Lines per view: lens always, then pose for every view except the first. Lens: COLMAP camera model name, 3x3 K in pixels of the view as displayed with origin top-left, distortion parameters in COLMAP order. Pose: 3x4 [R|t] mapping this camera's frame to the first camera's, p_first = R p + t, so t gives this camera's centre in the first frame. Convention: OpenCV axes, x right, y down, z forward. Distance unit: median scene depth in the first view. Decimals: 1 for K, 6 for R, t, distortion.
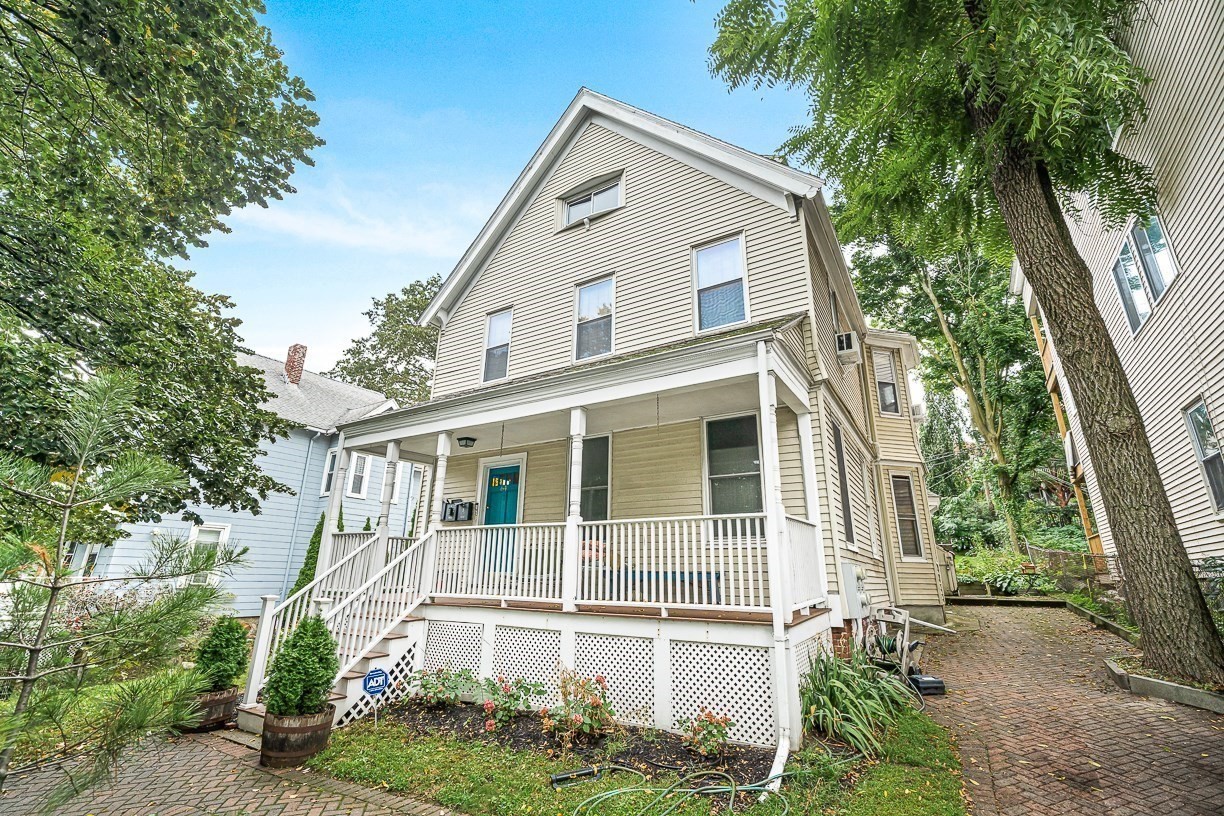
lens RADIAL K [[557.0, 0, 608.1], [0, 557.0, 397.3], [0, 0, 1]] dist [-0.000542, -0.000289]
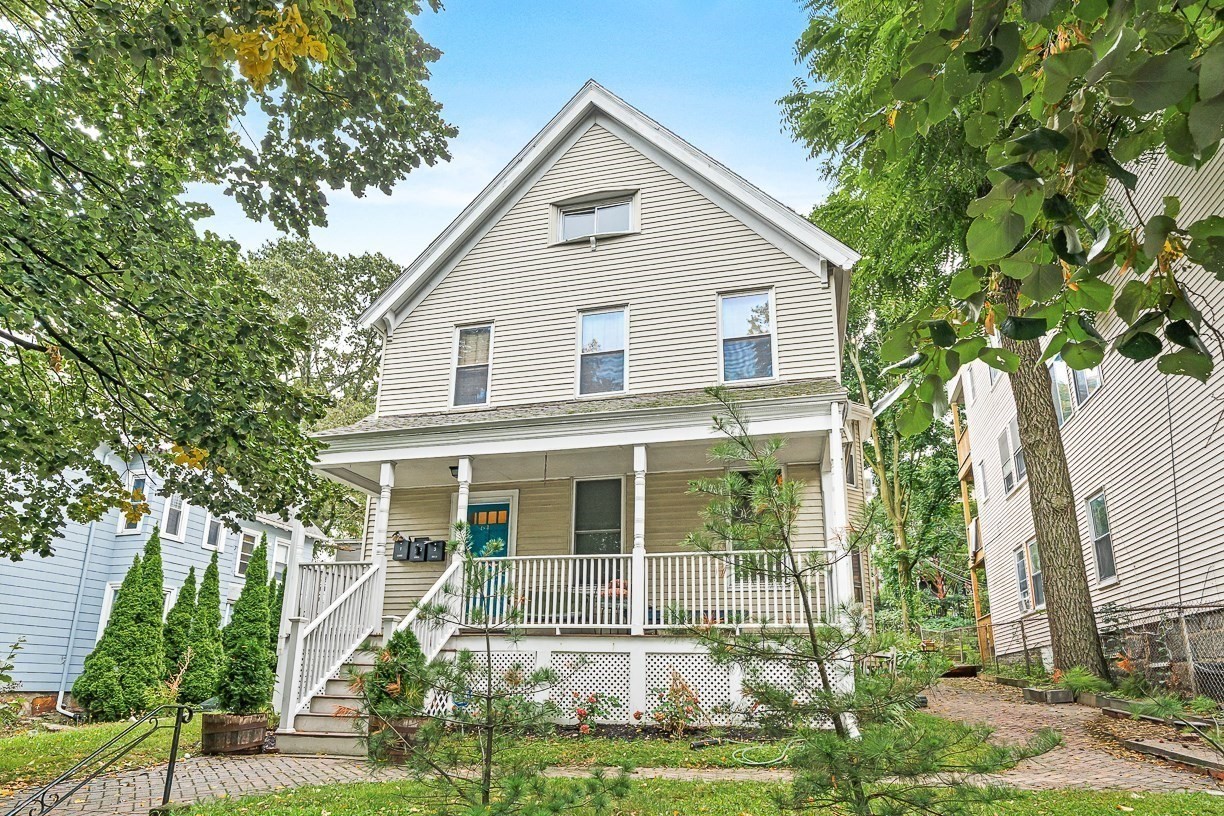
lens RADIAL K [[749.6, 0, 617.3], [0, 749.6, 505.7], [0, 0, 1]] dist [0.002805, 0.001103]
pose [[0.950397, 0.078200, 0.301049, -0.380875], [-0.099084, 0.993574, 0.054716, 0.044689], [-0.294836, -0.081831, 0.952038, -0.225050]]
